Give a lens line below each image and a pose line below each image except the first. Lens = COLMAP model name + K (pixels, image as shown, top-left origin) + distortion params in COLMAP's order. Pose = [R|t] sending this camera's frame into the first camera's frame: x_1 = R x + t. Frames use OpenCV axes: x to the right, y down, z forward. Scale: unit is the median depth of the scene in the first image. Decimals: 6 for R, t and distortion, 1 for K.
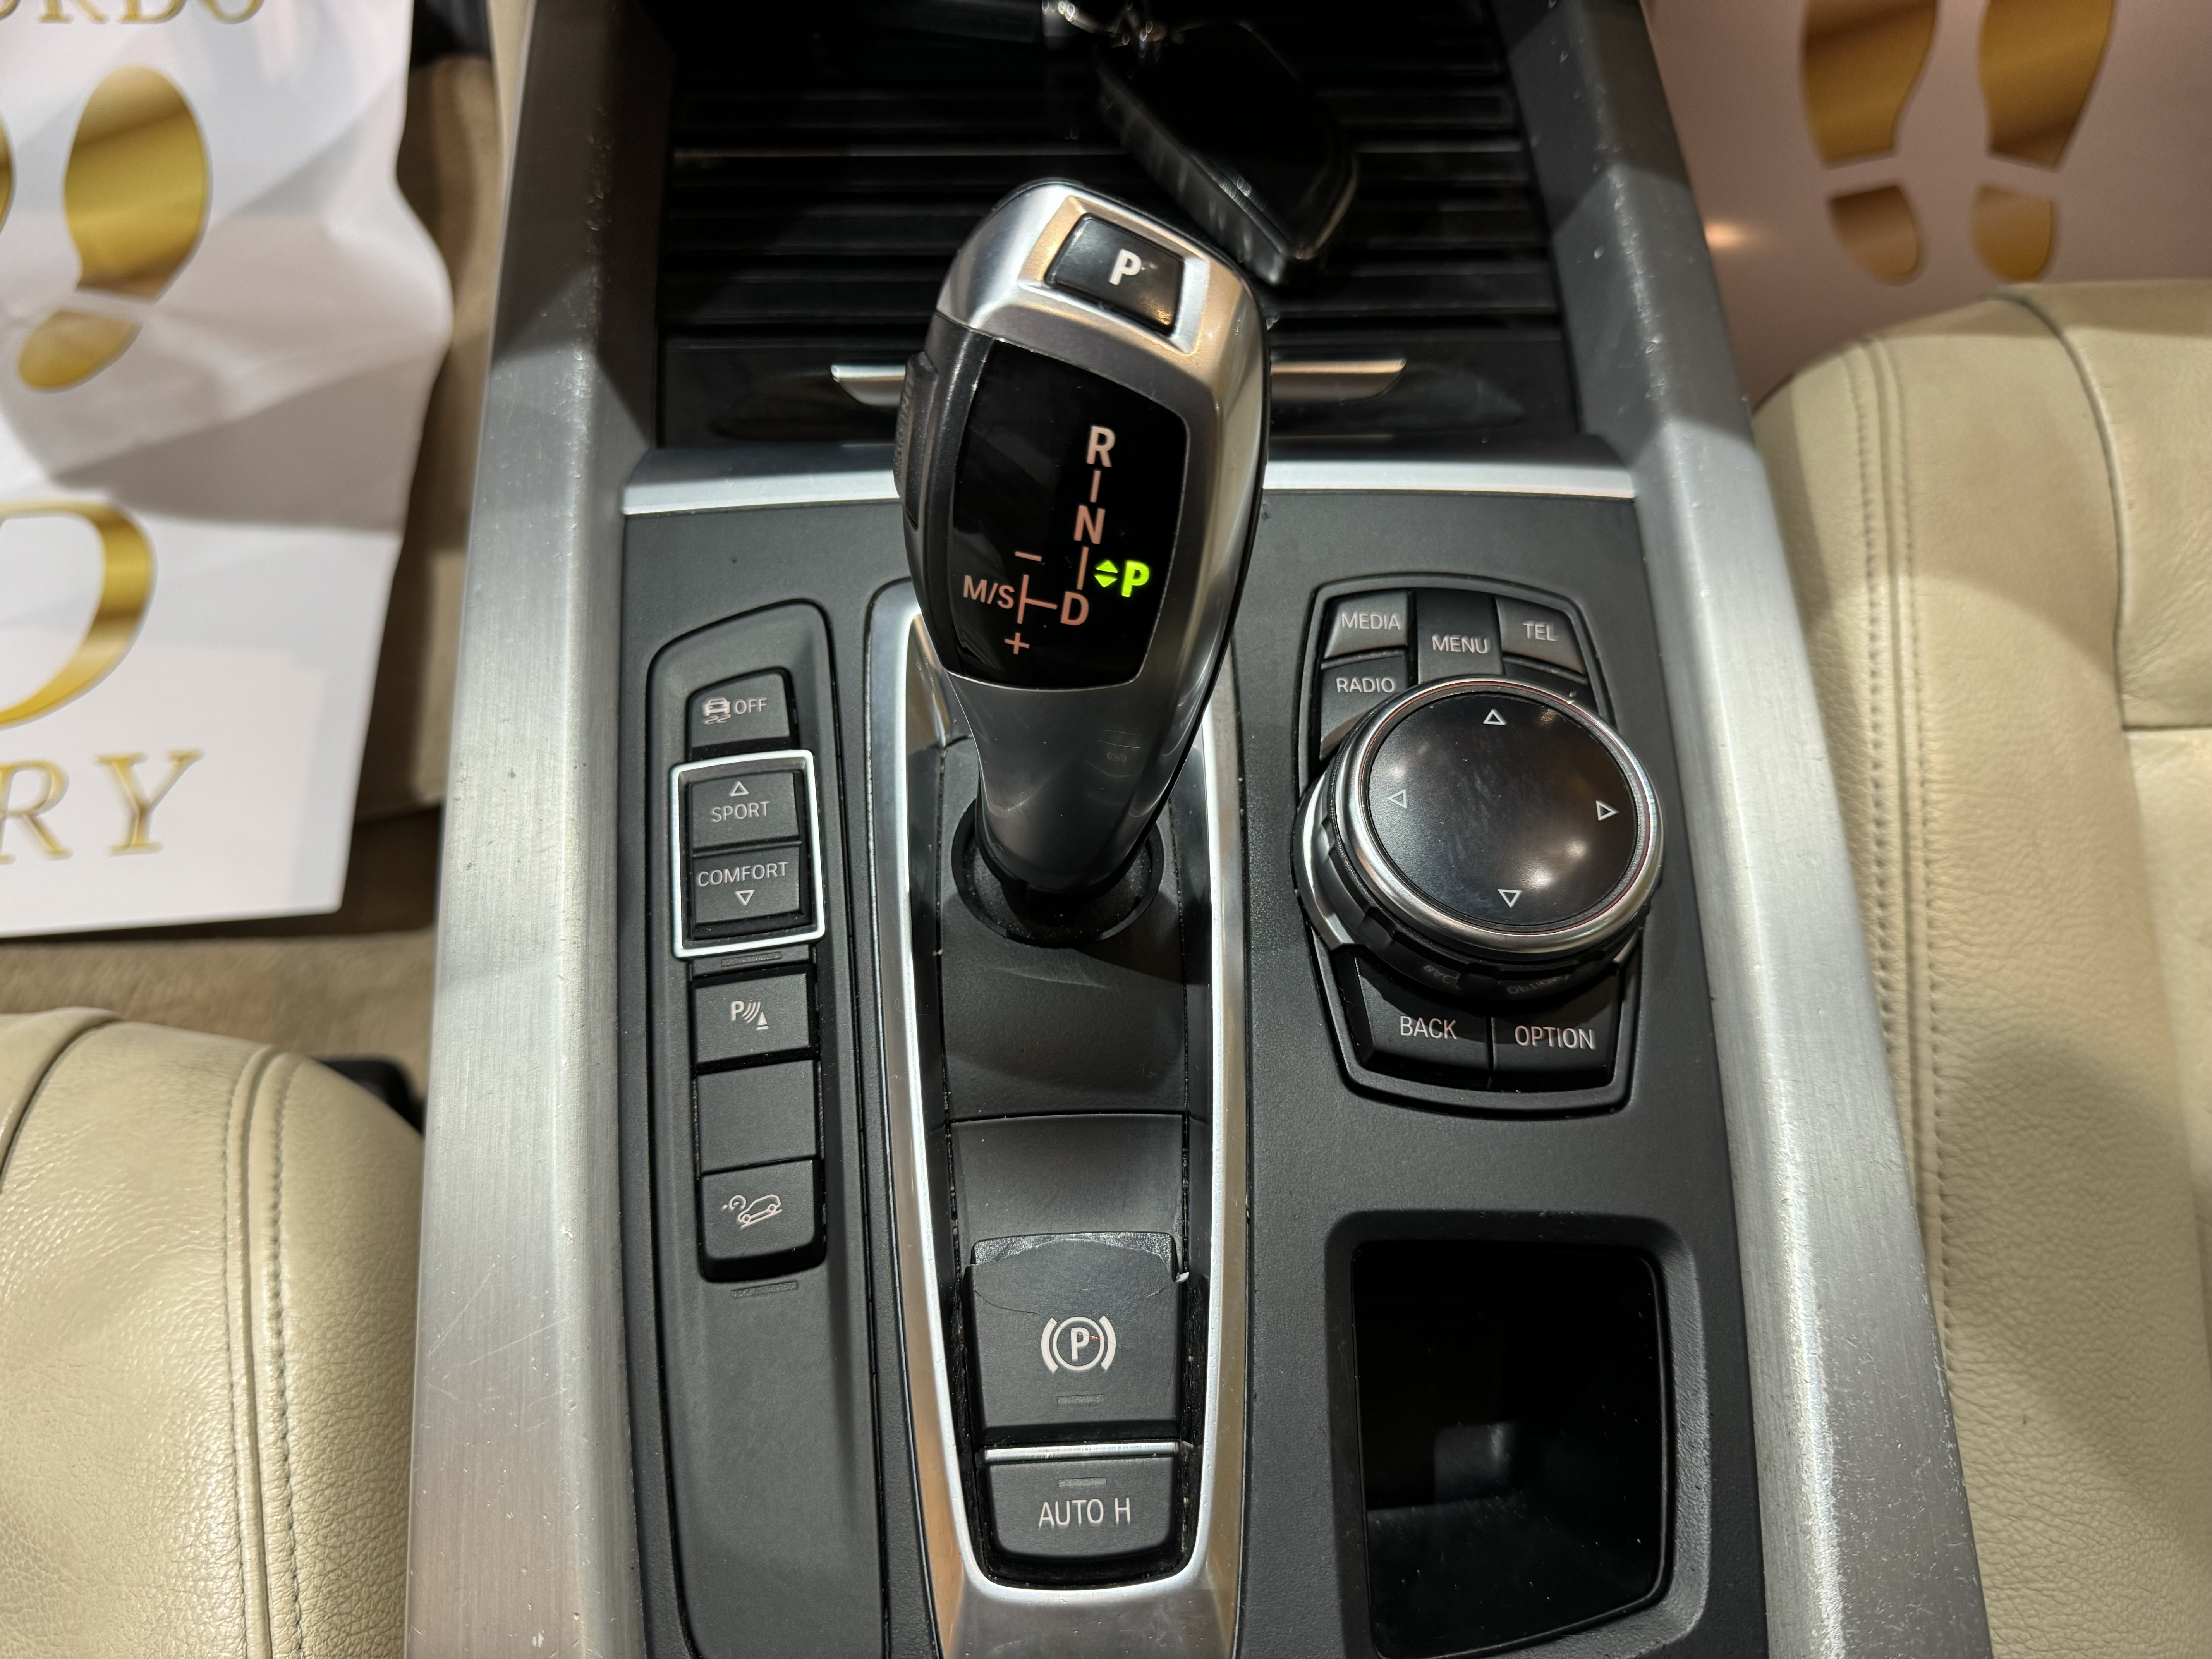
lens RADIAL K [[1569.8, 0, 1106.0], [0, 1569.8, 829.5], [0, 0, 1]] dist [0.038321, -0.033608]
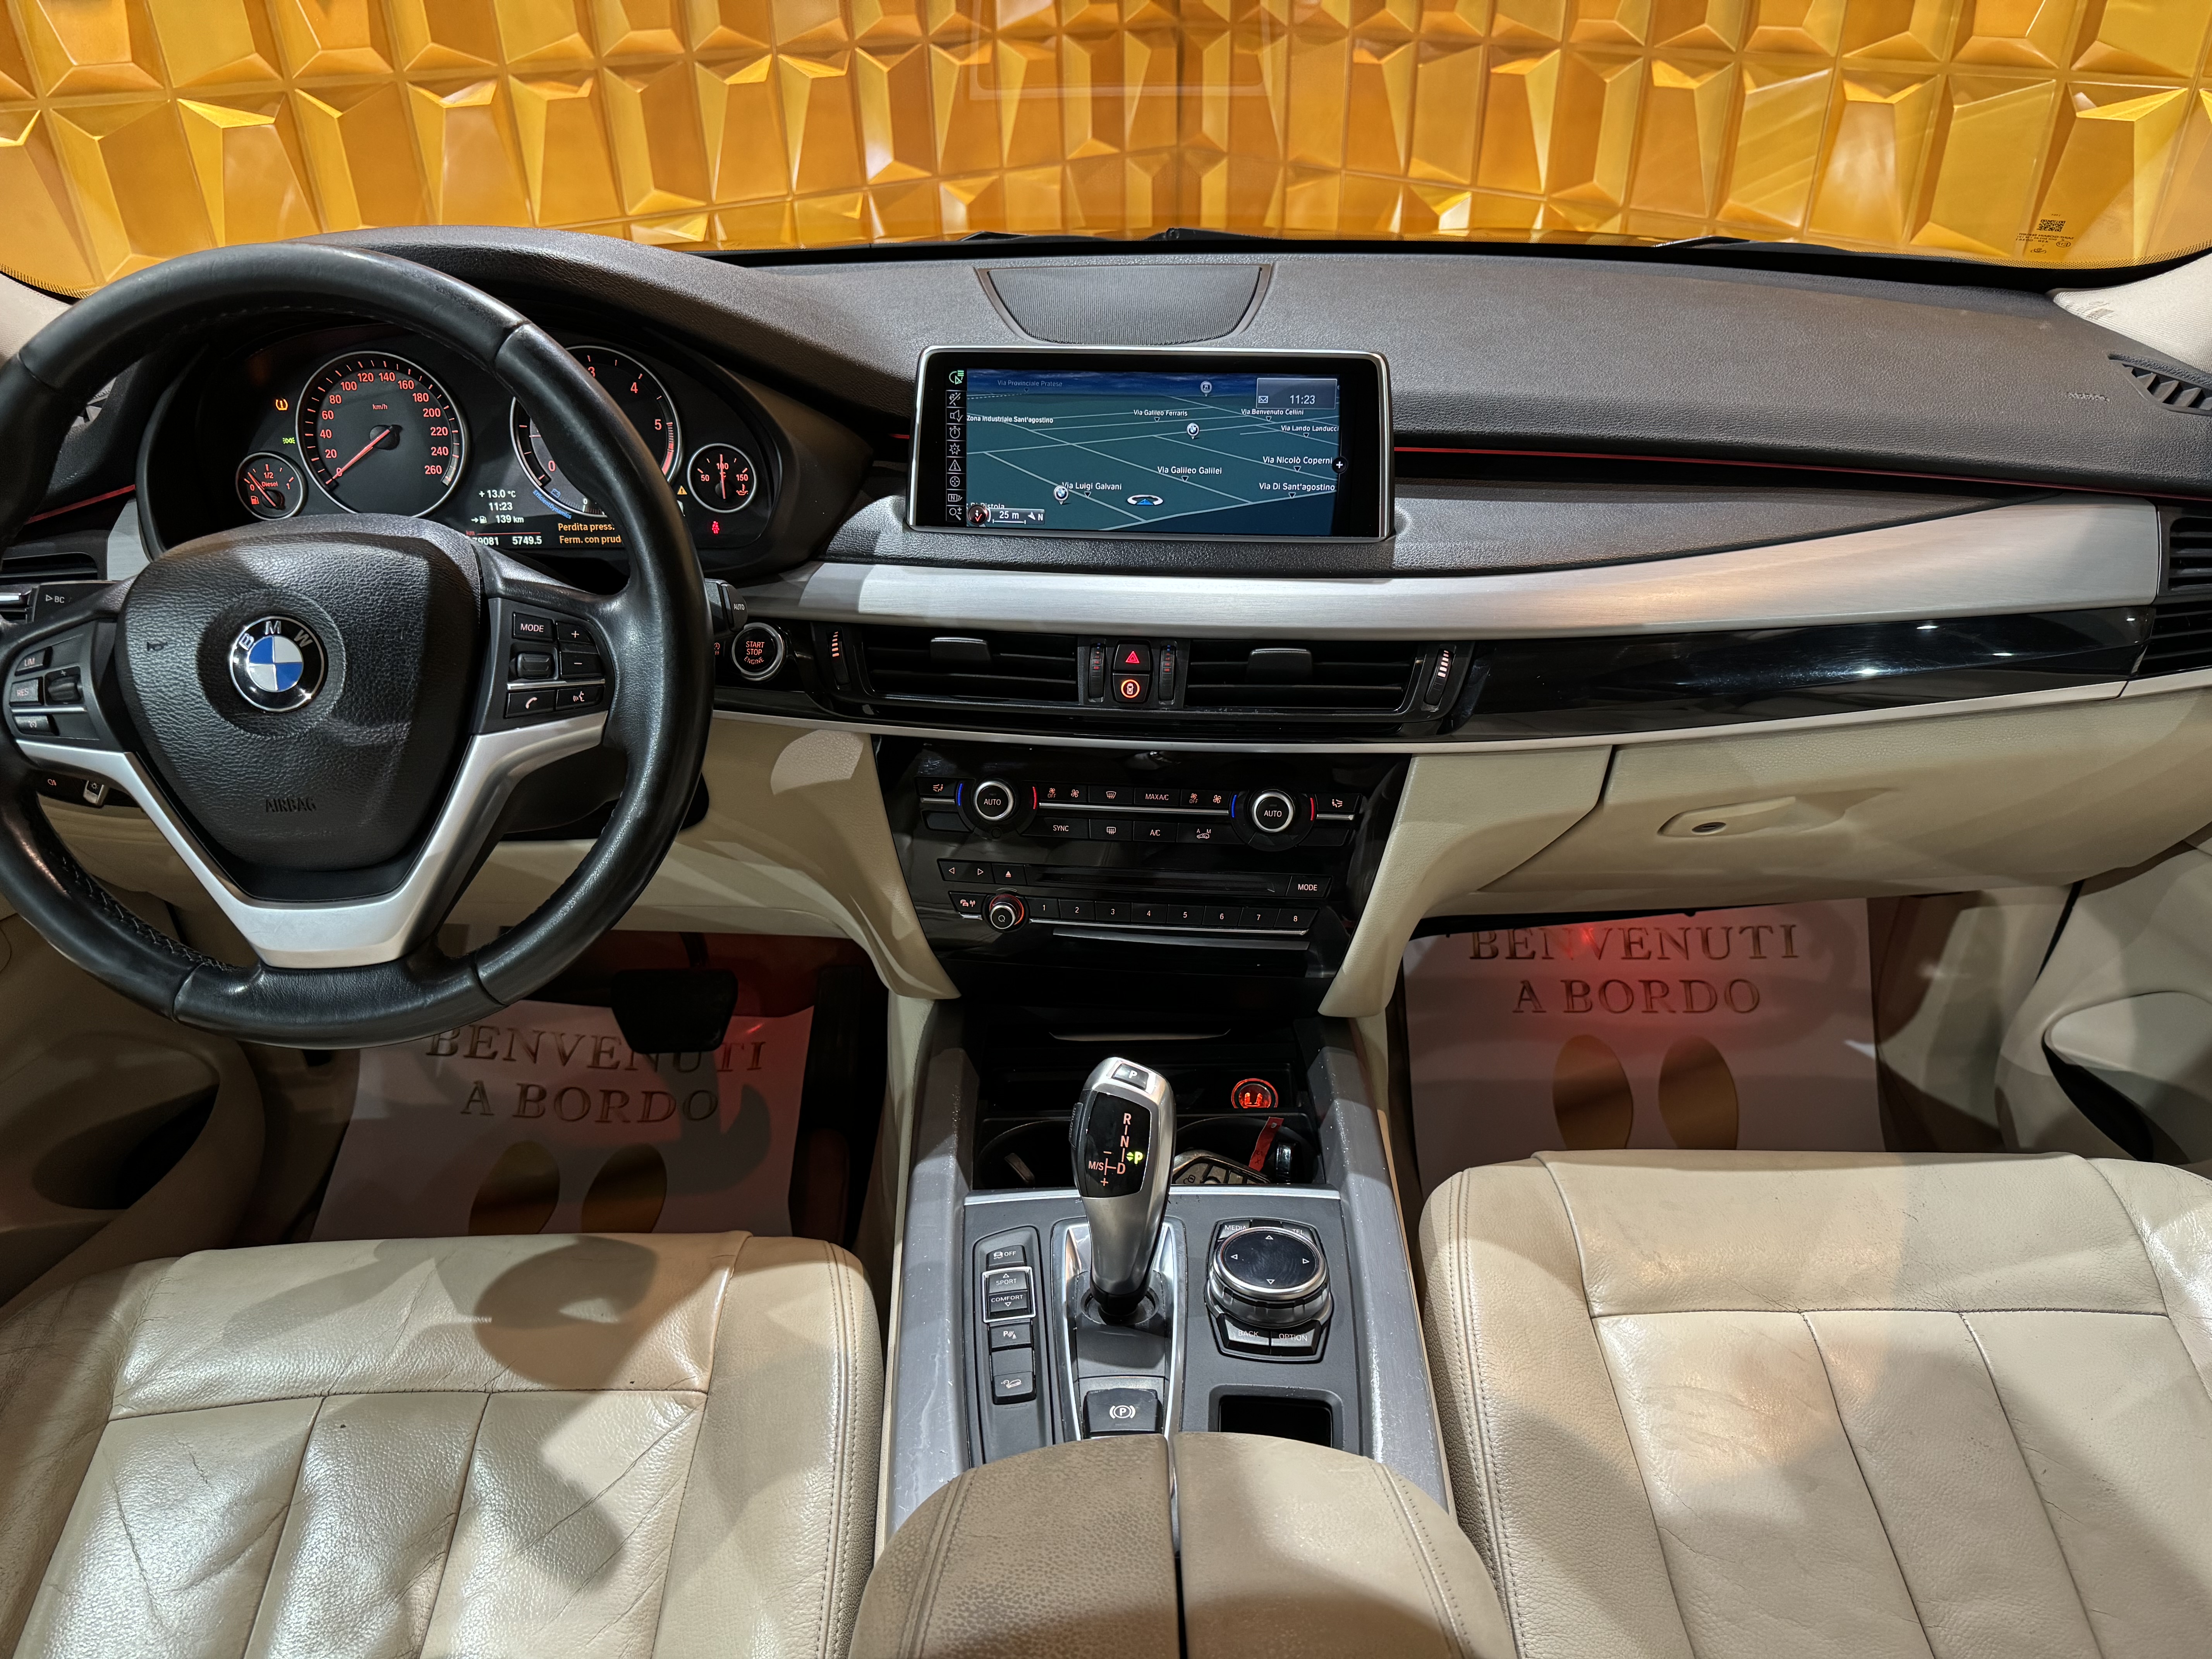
lens RADIAL K [[1569.8, 0, 1106.0], [0, 1569.8, 829.5], [0, 0, 1]] dist [0.038321, -0.033608]
pose [[0.997944, -0.031937, -0.055574, 0.133226], [-0.012300, 0.755498, -0.655035, 1.275191], [0.062906, 0.654372, 0.753552, -1.716846]]
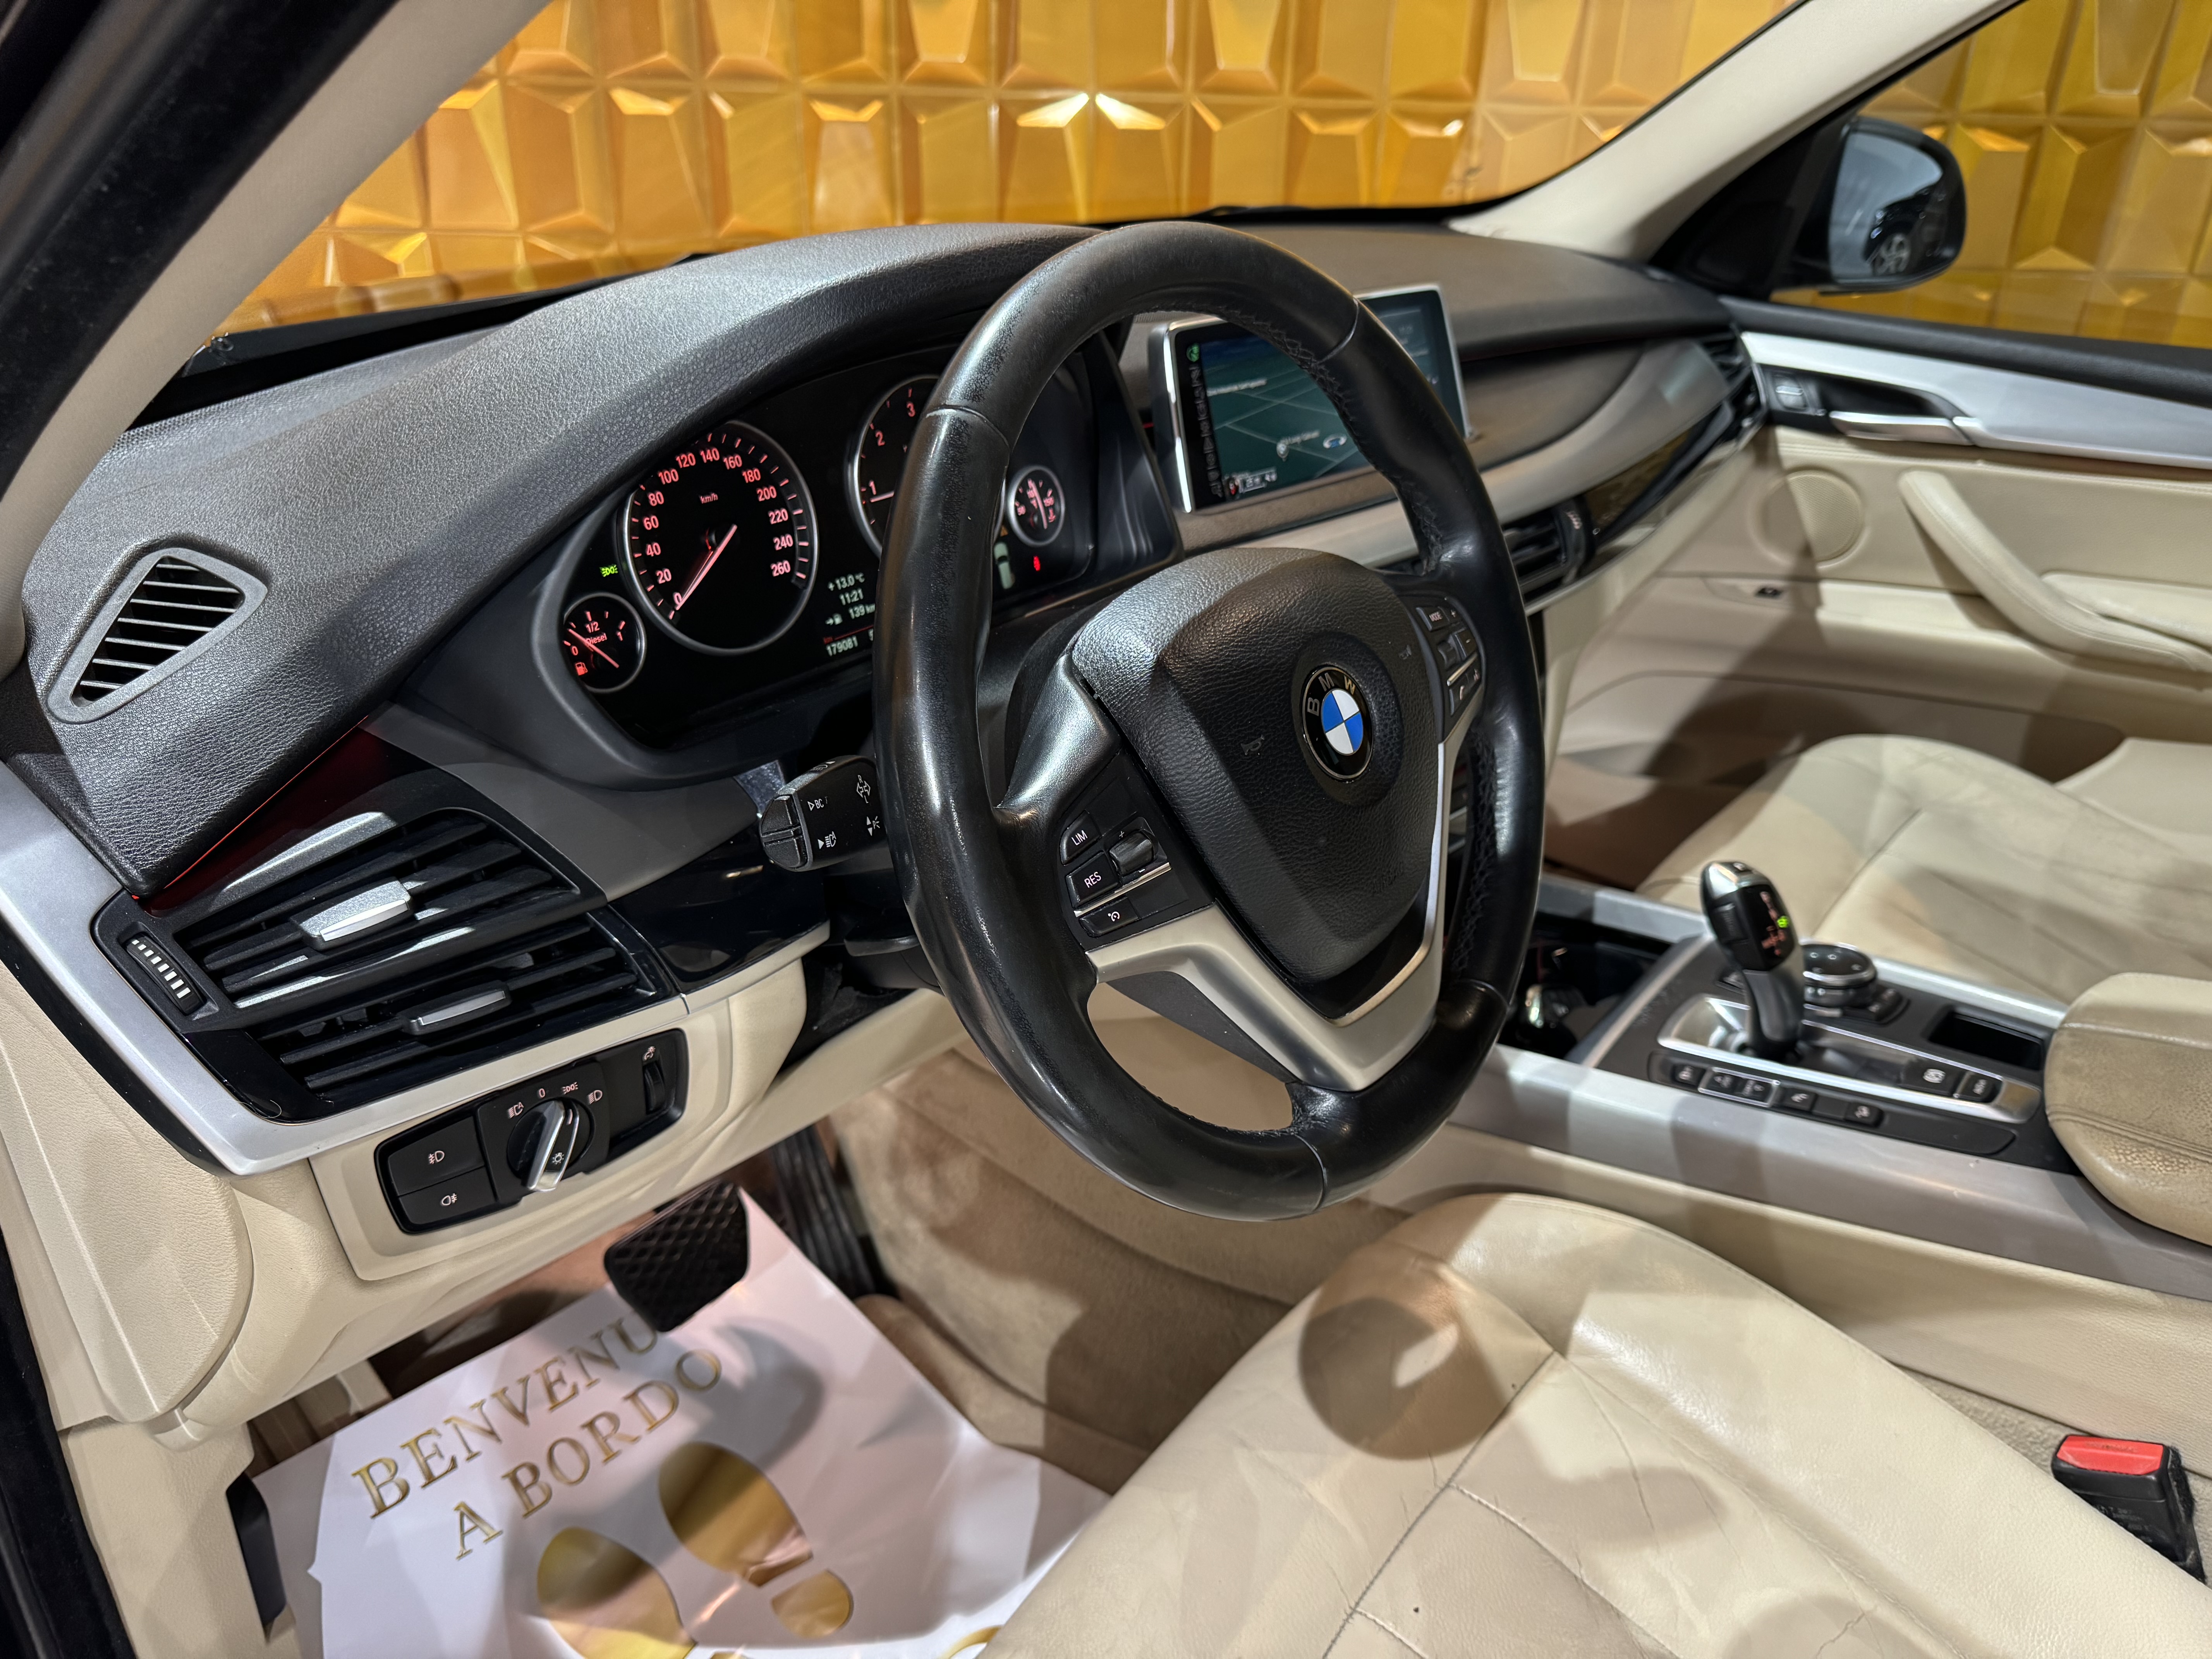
lens RADIAL K [[1604.6, 0, 1107.3], [0, 1604.6, 849.4], [0, 0, 1]] dist [-0.023837, -0.002391]
pose [[0.662345, -0.381482, 0.644803, -3.120661], [0.709595, 0.595549, -0.376558, 0.040856], [-0.240362, 0.706960, 0.665157, -1.259439]]
